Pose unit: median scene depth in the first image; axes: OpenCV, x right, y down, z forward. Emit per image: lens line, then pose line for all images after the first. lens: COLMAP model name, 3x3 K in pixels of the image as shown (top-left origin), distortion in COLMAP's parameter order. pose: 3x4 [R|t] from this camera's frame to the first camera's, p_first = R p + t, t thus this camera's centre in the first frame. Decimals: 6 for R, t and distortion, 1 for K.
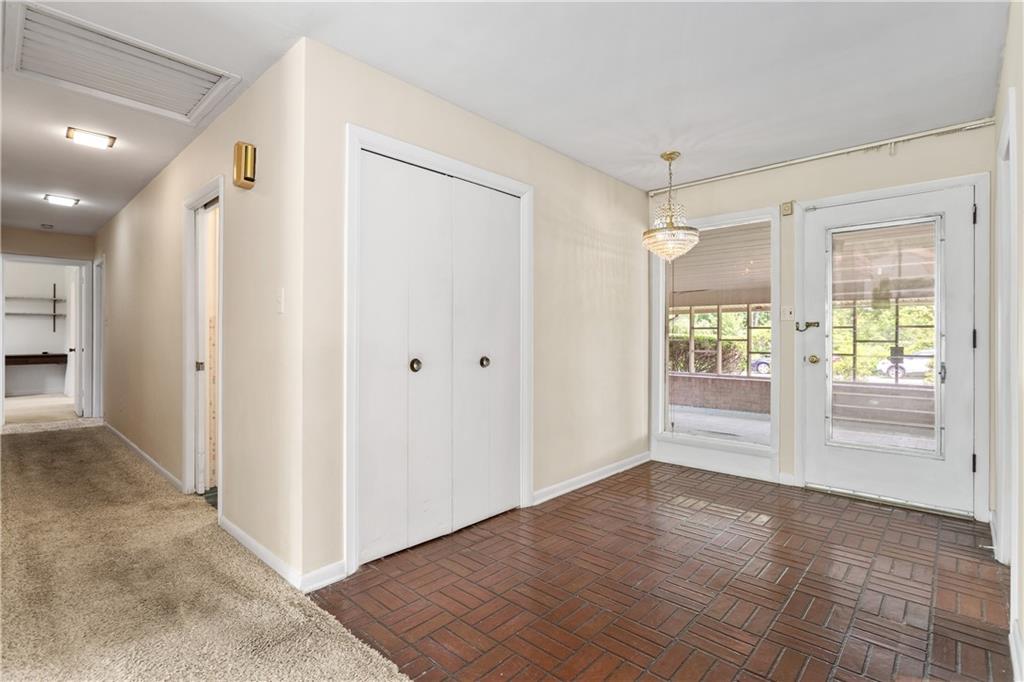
lens RADIAL K [[489.3, 0, 511.2], [0, 489.3, 338.7], [0, 0, 1]] dist [-0.012371, 0.005656]
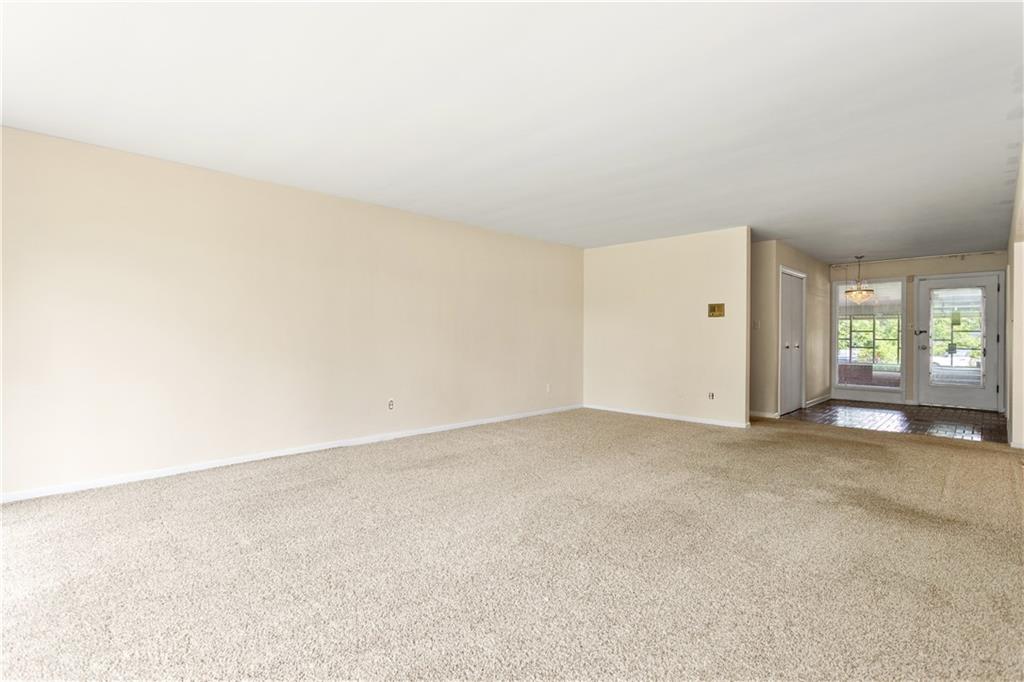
lens RADIAL K [[489.3, 0, 510.7], [0, 489.3, 337.3], [0, 0, 1]] dist [-0.012371, 0.005656]
pose [[0.998830, 0.001152, -0.048352, -1.147995], [-0.001118, 0.999999, 0.000728, -0.003736], [0.048353, -0.000673, 0.998830, -1.299999]]
